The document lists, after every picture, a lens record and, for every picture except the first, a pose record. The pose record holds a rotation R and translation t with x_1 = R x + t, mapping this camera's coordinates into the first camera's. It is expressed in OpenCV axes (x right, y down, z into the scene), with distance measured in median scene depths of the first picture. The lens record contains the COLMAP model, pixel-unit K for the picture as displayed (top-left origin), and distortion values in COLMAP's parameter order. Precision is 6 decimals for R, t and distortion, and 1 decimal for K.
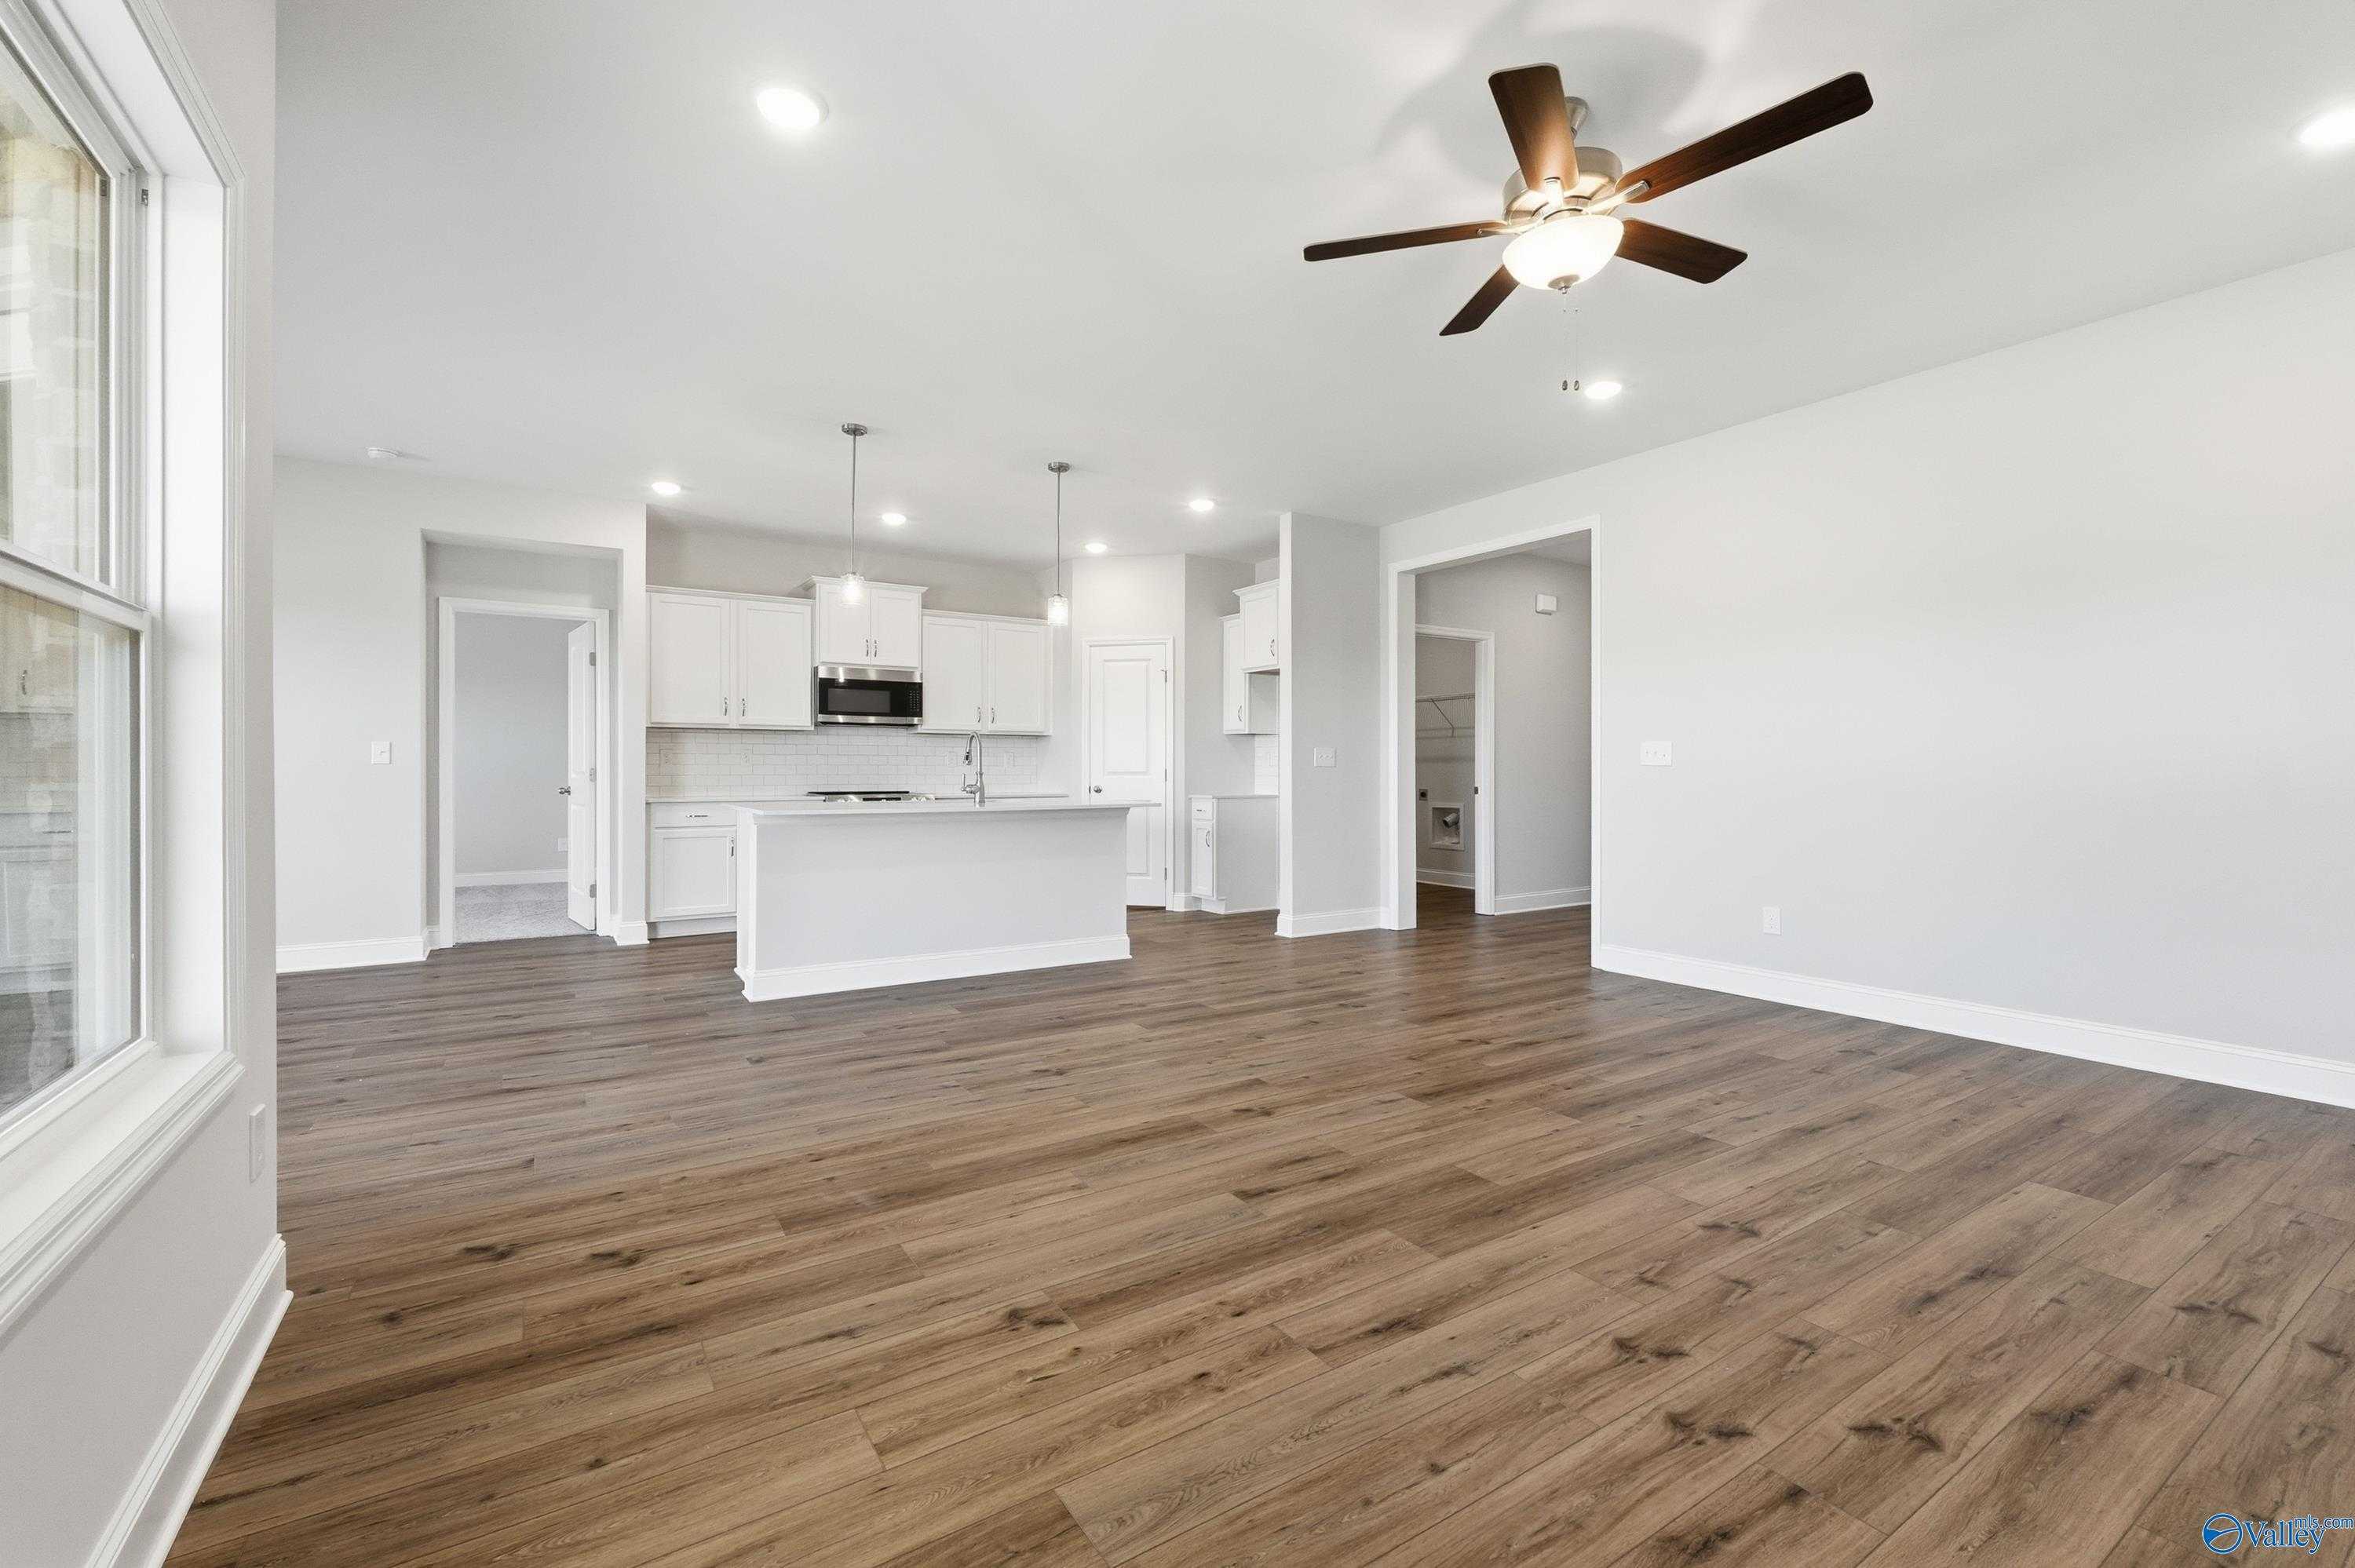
lens RADIAL K [[986.0, 0, 1176.0], [0, 986.0, 769.6], [0, 0, 1]] dist [-0.001143, -0.000015]
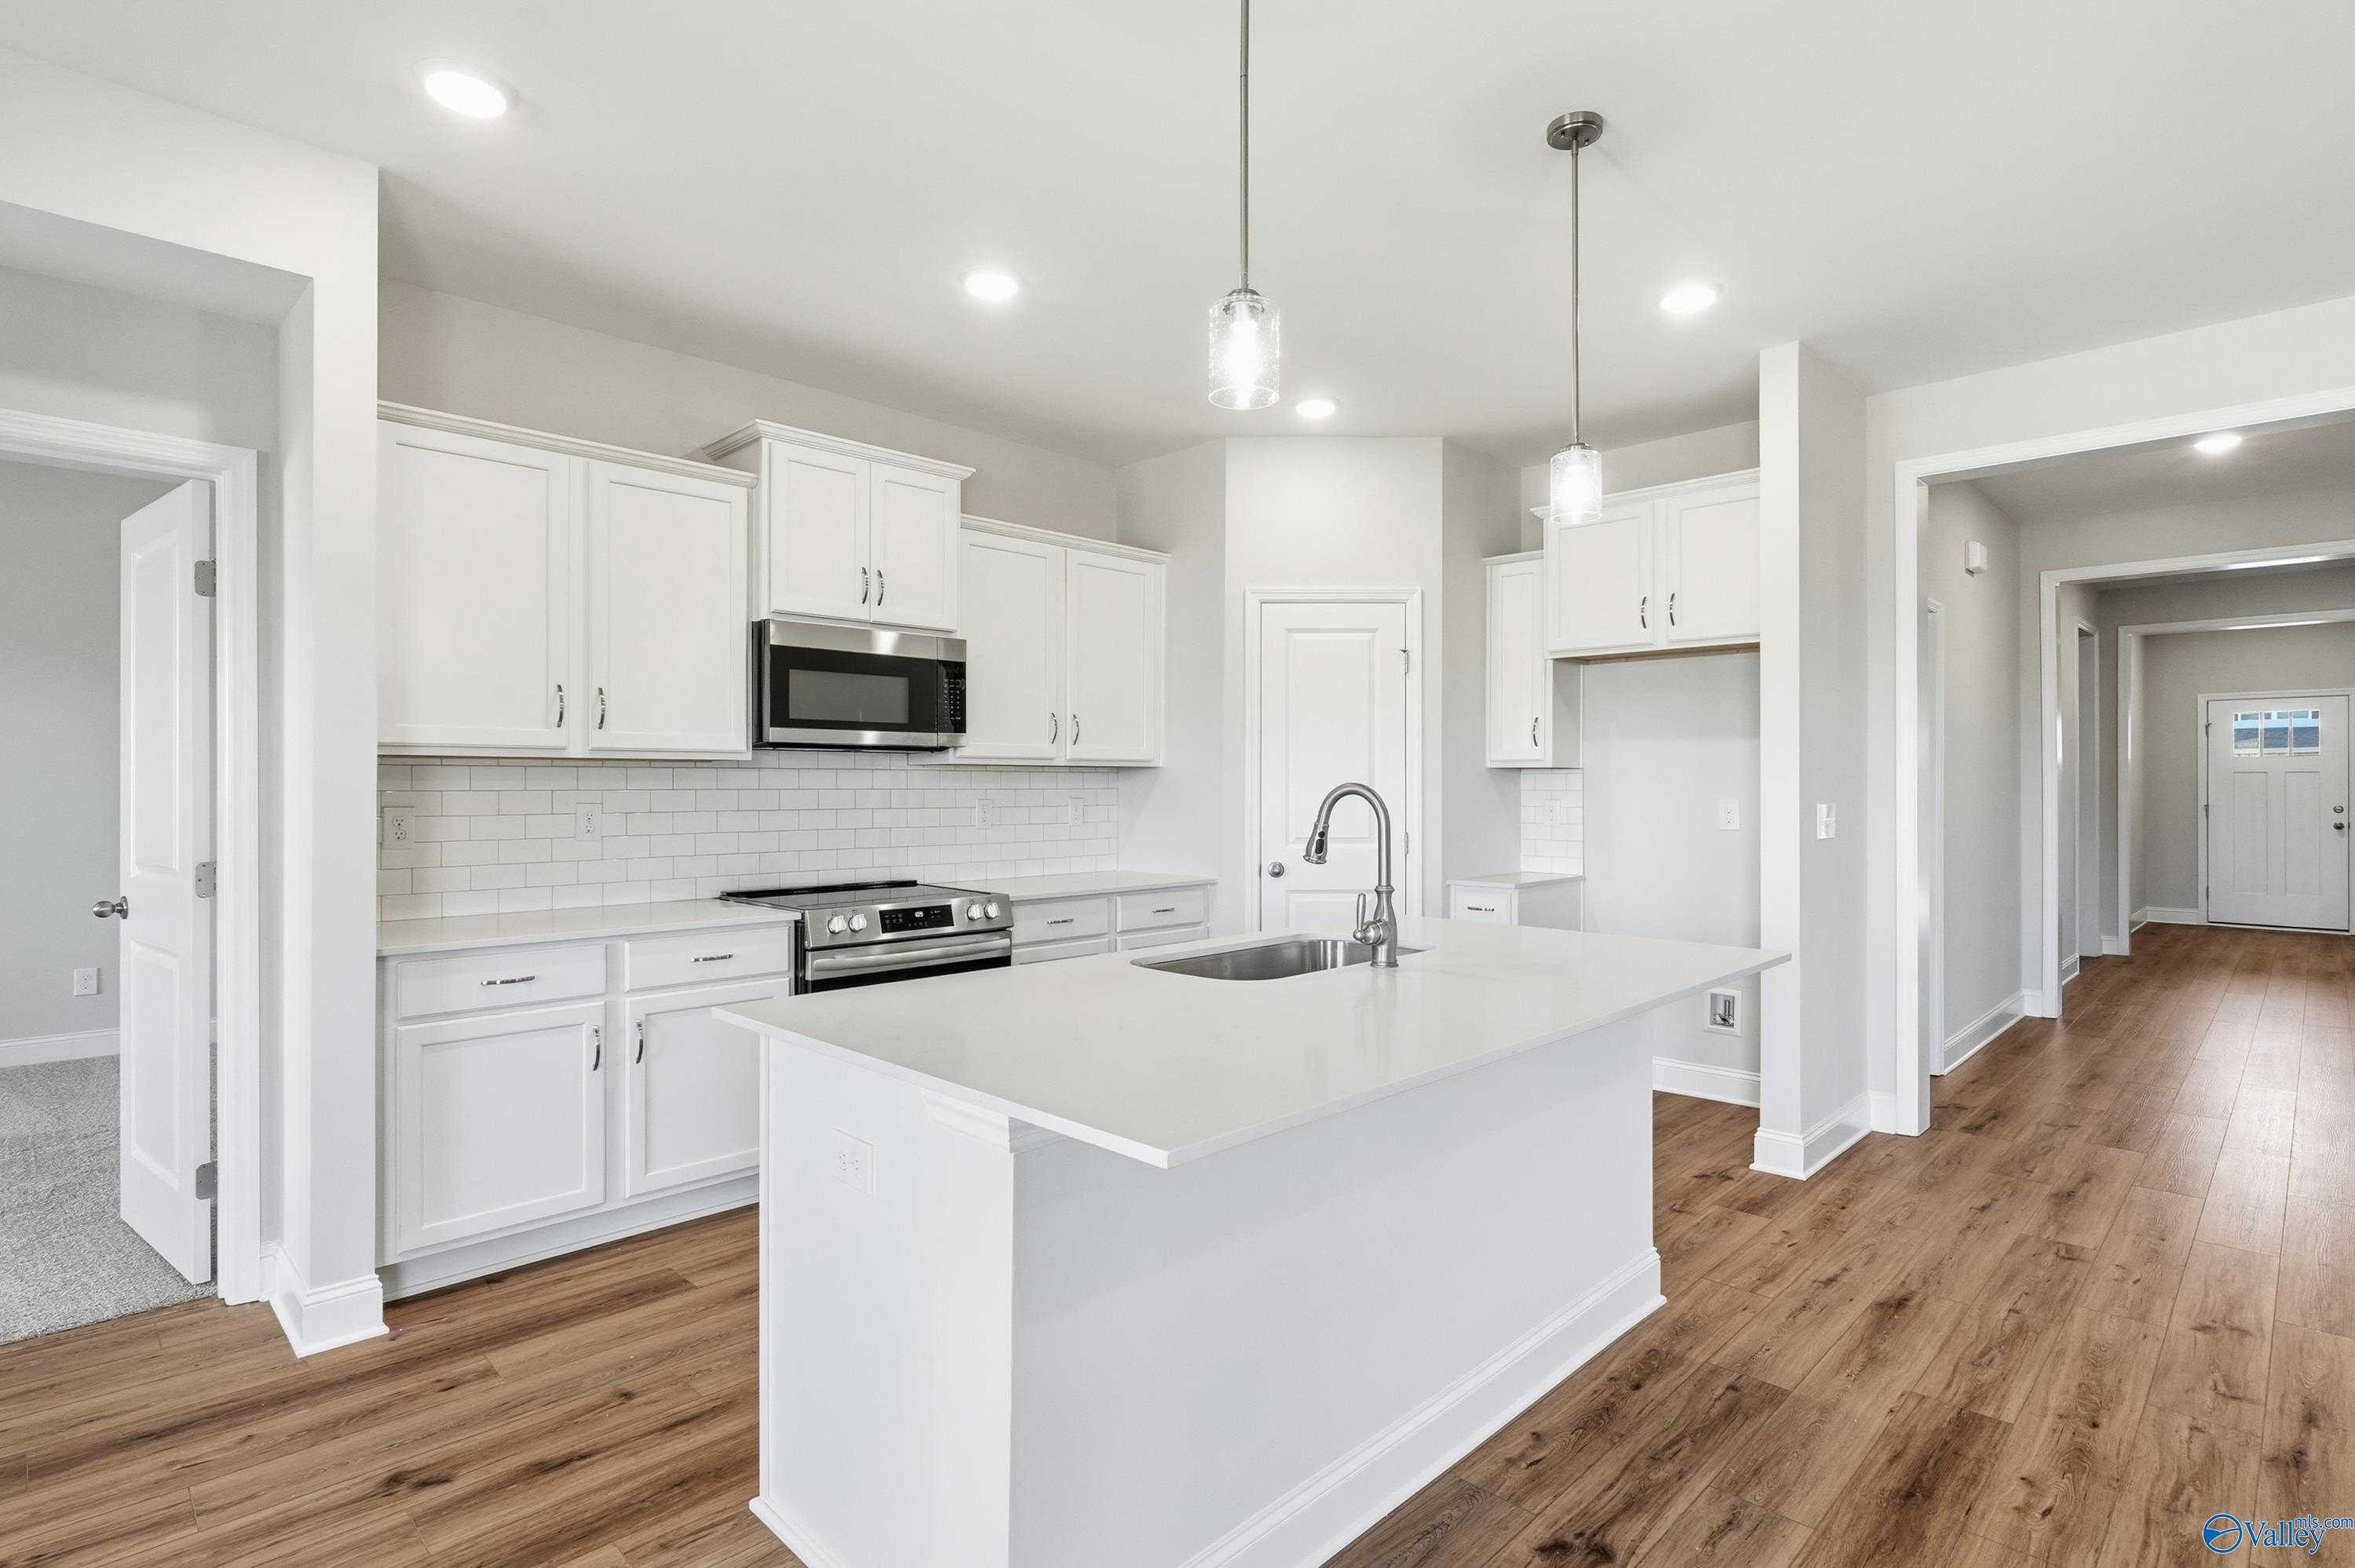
lens RADIAL K [[1155.0, 0, 1176.2], [0, 1155.0, 785.6], [0, 0, 1]] dist [0.001159, 0.001438]
pose [[0.977310, -0.001022, 0.211809, -0.290173], [0.001168, 0.999999, -0.000563, -0.028047], [-0.211809, 0.000798, 0.977311, 0.438180]]
